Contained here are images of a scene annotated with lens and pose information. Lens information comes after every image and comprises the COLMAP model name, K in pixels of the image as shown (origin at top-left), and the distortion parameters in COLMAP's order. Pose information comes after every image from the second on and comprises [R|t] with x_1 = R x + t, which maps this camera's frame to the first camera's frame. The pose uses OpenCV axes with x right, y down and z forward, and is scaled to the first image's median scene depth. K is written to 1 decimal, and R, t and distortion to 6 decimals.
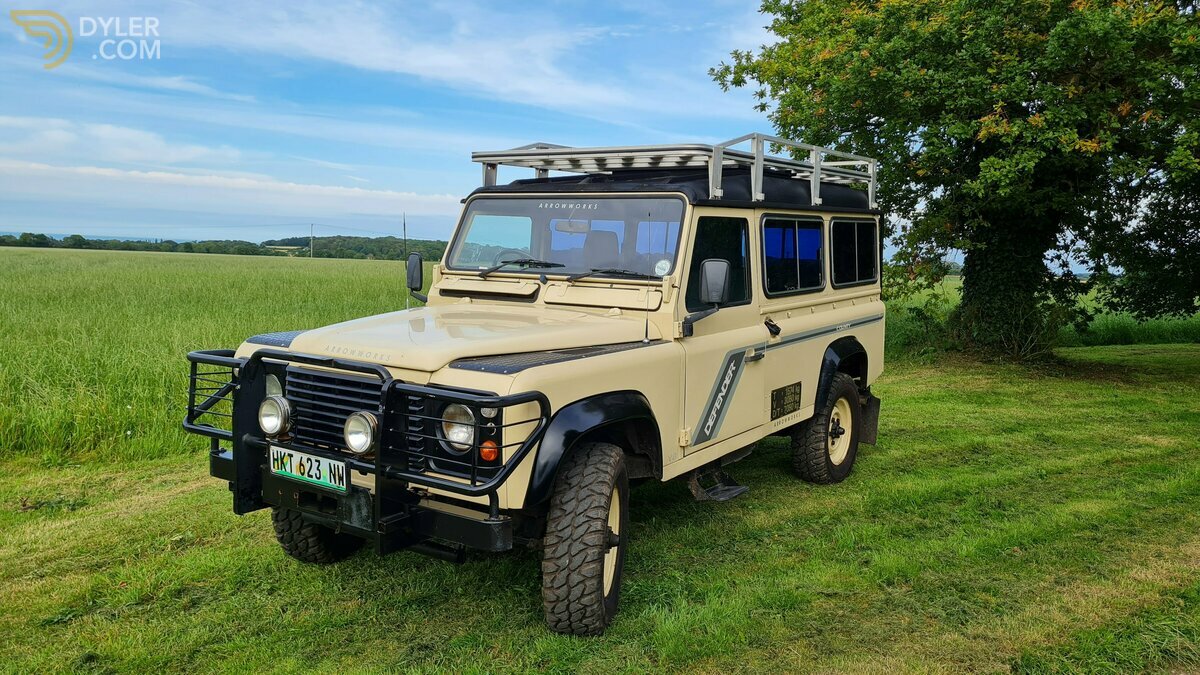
lens RADIAL K [[903.2, 0, 614.3], [0, 903.2, 337.4], [0, 0, 1]] dist [0.038694, -0.001002]
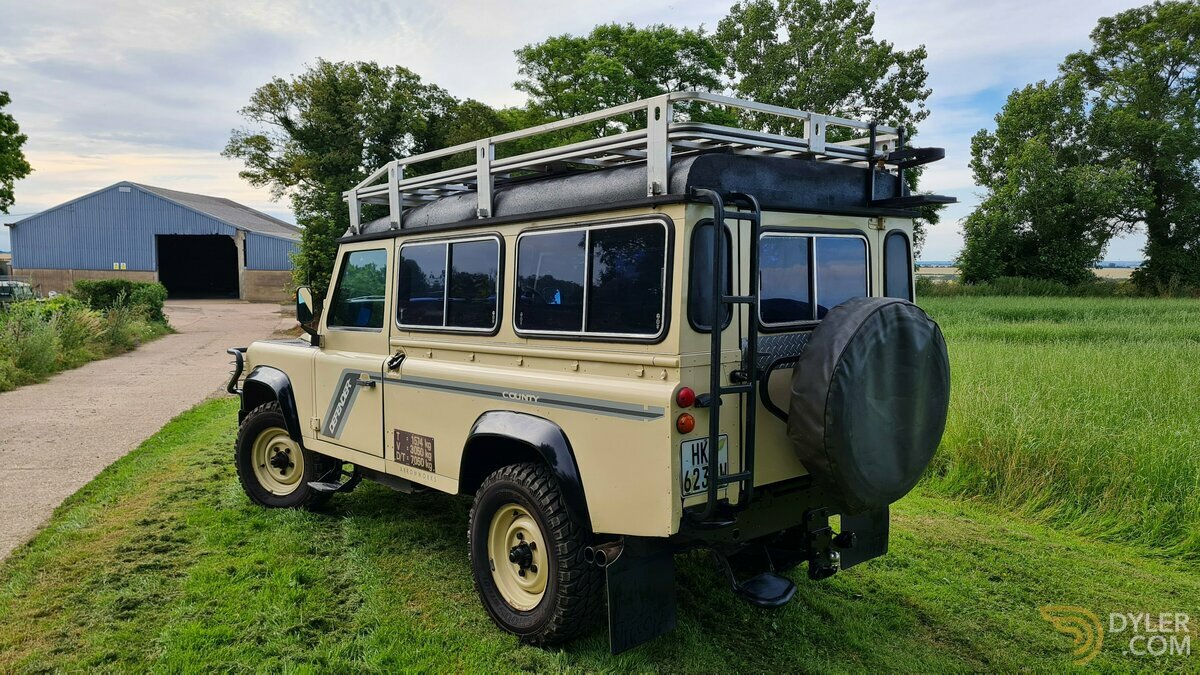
lens RADIAL K [[891.0, 0, 606.4], [0, 891.0, 339.2], [0, 0, 1]] dist [0.048241, -0.011008]
pose [[-0.272959, 0.043570, -0.961038, 0.999330], [-0.104469, 0.991724, 0.074633, -0.125050], [0.956336, 0.120770, -0.266149, 1.443709]]
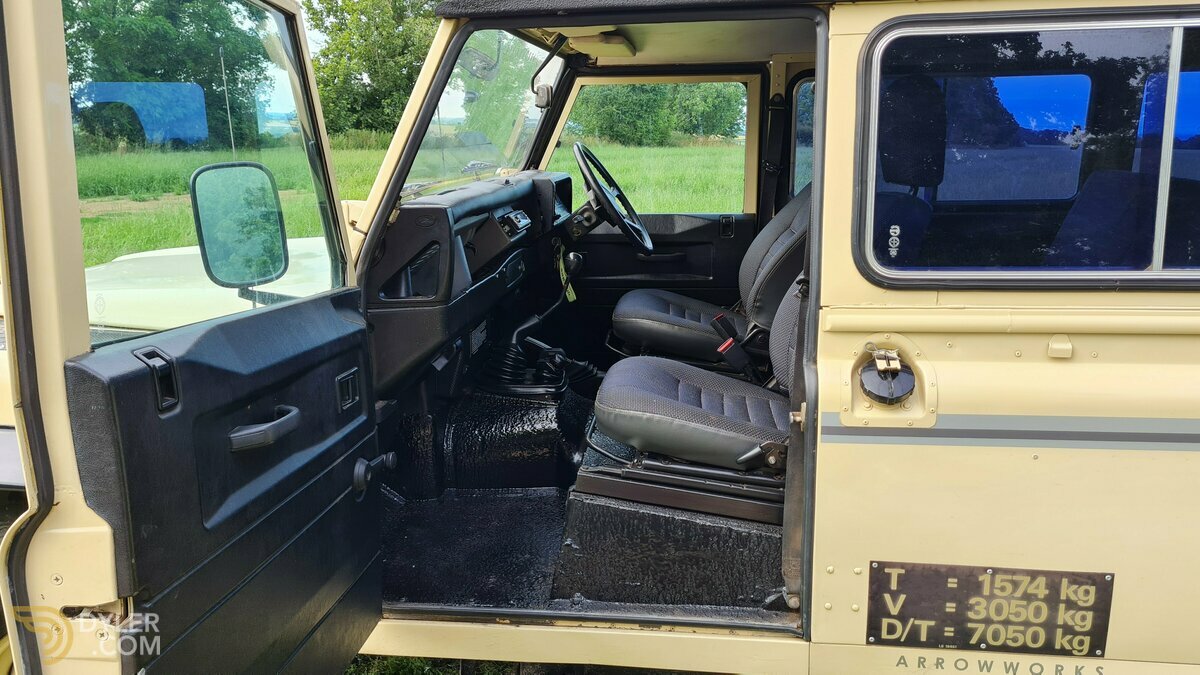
lens RADIAL K [[903.2, 0, 614.3], [0, 903.2, 337.4], [0, 0, 1]] dist [0.038694, -0.001002]
pose [[0.456508, 0.176803, -0.871975, 0.409730], [-0.085255, 0.984240, 0.154933, -0.067118], [0.885625, 0.003612, 0.464386, 0.756465]]
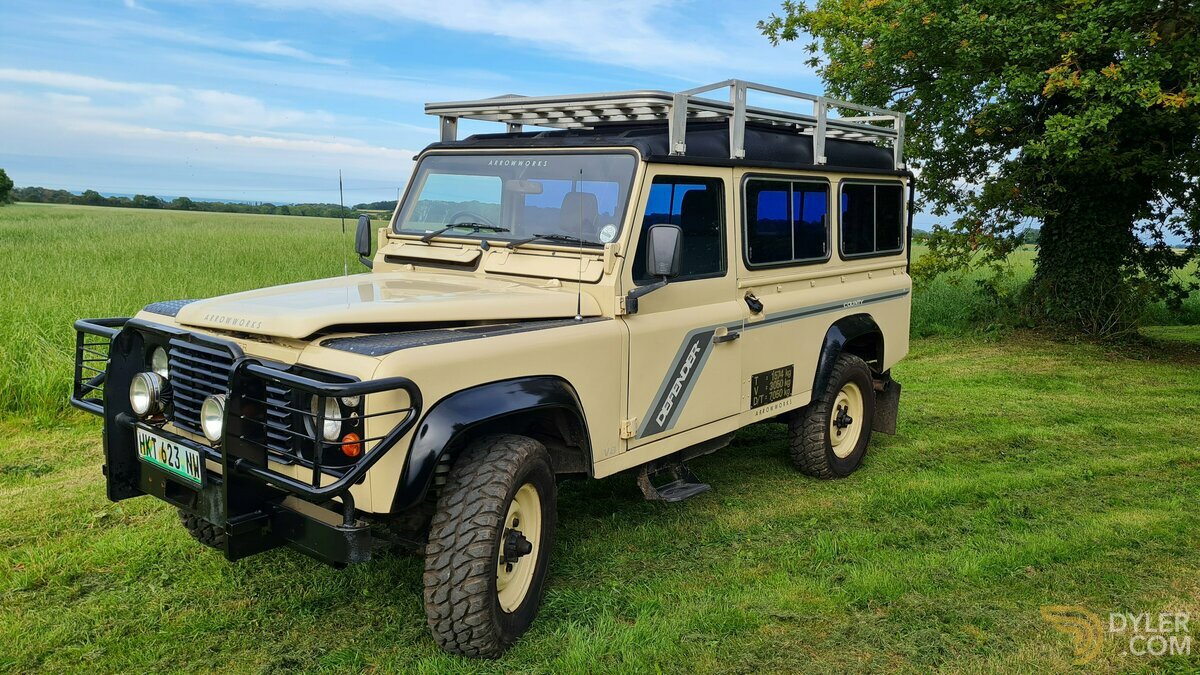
lens RADIAL K [[904.0, 0, 604.6], [0, 904.0, 326.9], [0, 0, 1]] dist [0.039639, -0.011468]
pose [[0.994820, 0.021412, -0.099372, 0.117425], [-0.018806, 0.999456, 0.027086, -0.009149], [0.099898, -0.025077, 0.994682, 0.109120]]
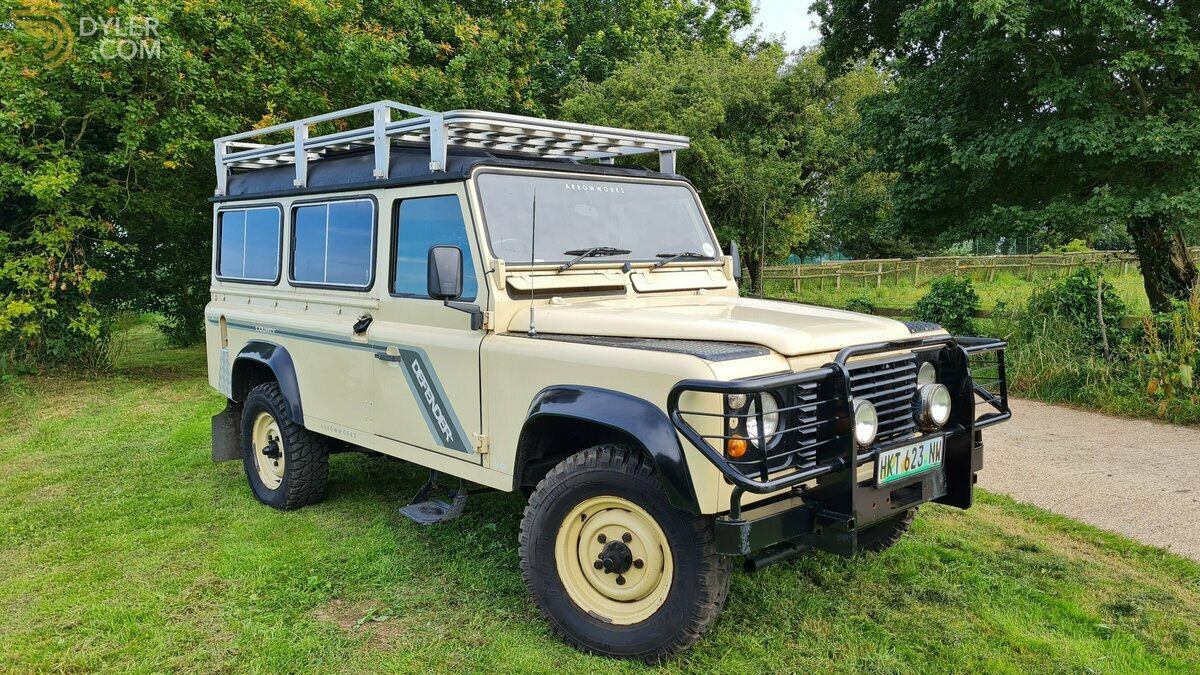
lens RADIAL K [[904.0, 0, 604.6], [0, 904.0, 326.9], [0, 0, 1]] dist [0.039639, -0.011468]
pose [[0.228456, -0.100946, 0.968307, -0.890095], [0.124801, 0.989440, 0.073704, -0.067927], [-0.965522, 0.104007, 0.238642, 0.731001]]
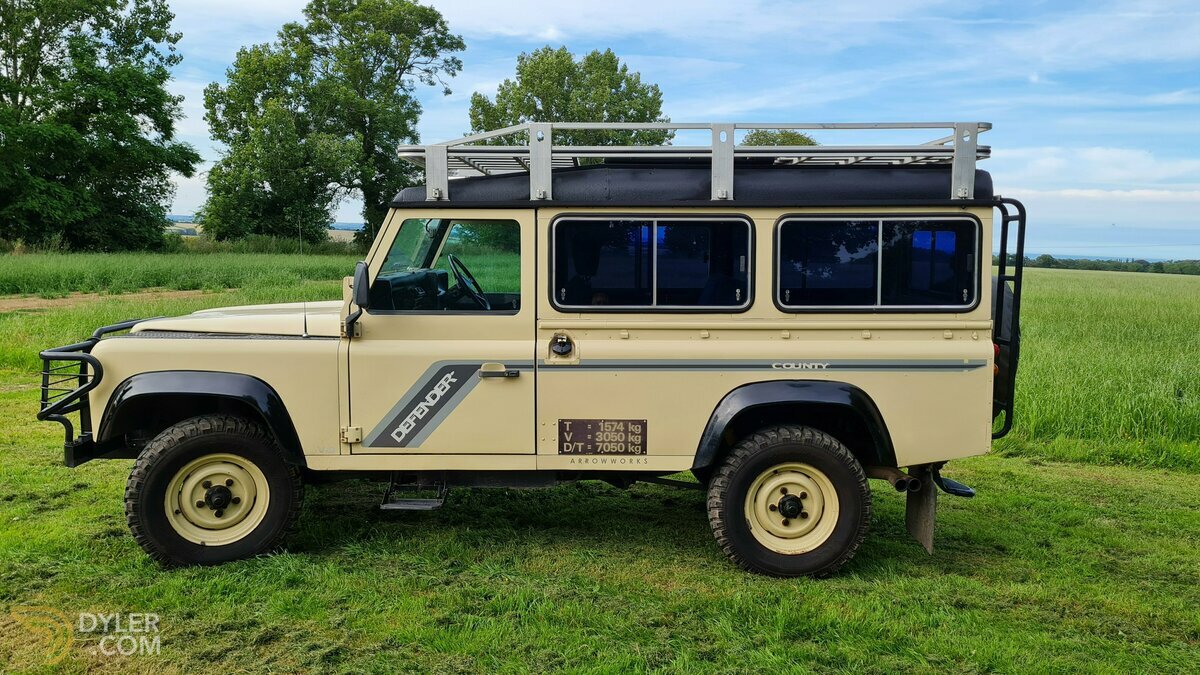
lens RADIAL K [[891.0, 0, 606.4], [0, 891.0, 339.2], [0, 0, 1]] dist [0.048241, -0.011008]
pose [[0.548741, 0.079596, -0.832195, 0.896418], [-0.094977, 0.994948, 0.032535, -0.048396], [0.830580, 0.061186, 0.553528, 0.562815]]
